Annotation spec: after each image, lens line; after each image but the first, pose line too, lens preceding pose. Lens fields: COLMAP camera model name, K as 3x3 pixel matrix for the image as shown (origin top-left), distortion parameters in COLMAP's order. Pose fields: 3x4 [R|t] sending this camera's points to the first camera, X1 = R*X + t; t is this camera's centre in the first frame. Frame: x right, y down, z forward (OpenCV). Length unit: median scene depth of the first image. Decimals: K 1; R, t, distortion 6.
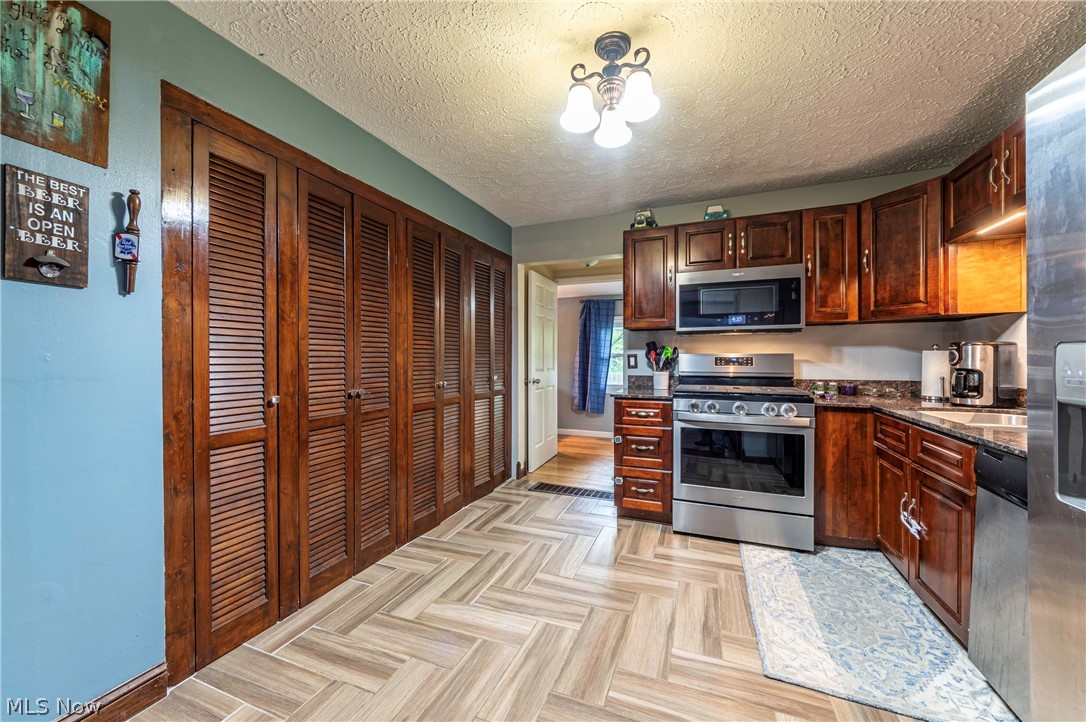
lens RADIAL K [[402.0, 0, 547.3], [0, 402.0, 358.4], [0, 0, 1]] dist [0.002972, -0.001111]
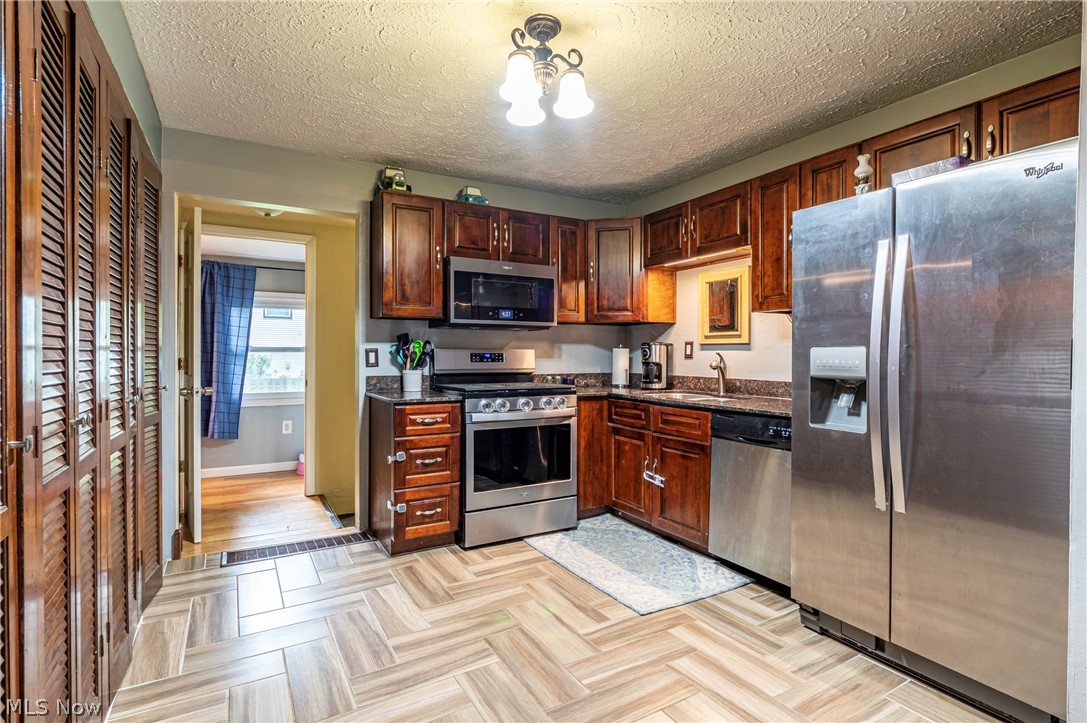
lens RADIAL K [[539.4, 0, 549.4], [0, 539.4, 357.7], [0, 0, 1]] dist [0.013063, -0.001368]
pose [[0.620542, -0.003514, 0.784166, -0.526187], [-0.001922, 0.999980, 0.006002, 0.000148], [-0.784171, -0.005232, 0.620523, 0.118258]]
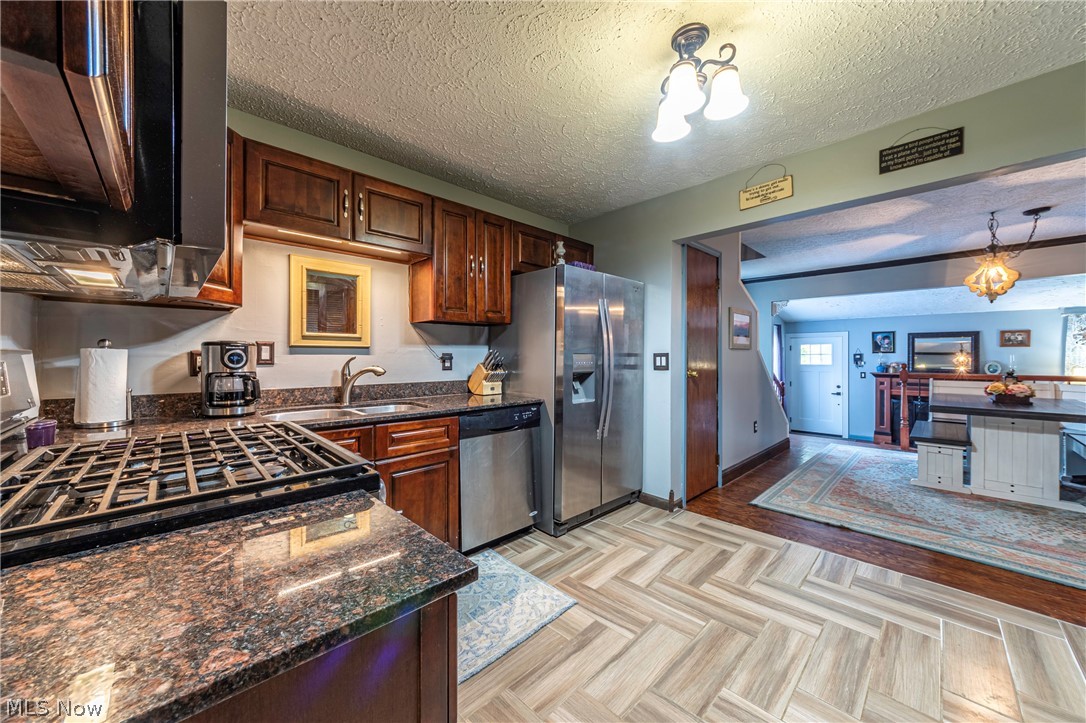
lens RADIAL K [[402.0, 0, 550.1], [0, 402.0, 357.8], [0, 0, 1]] dist [0.002972, -0.001111]
pose [[-0.920717, -0.006834, 0.390171, 0.064525], [-0.003939, 0.999958, 0.008219, -0.013026], [-0.390211, 0.006031, -0.920706, 1.286680]]
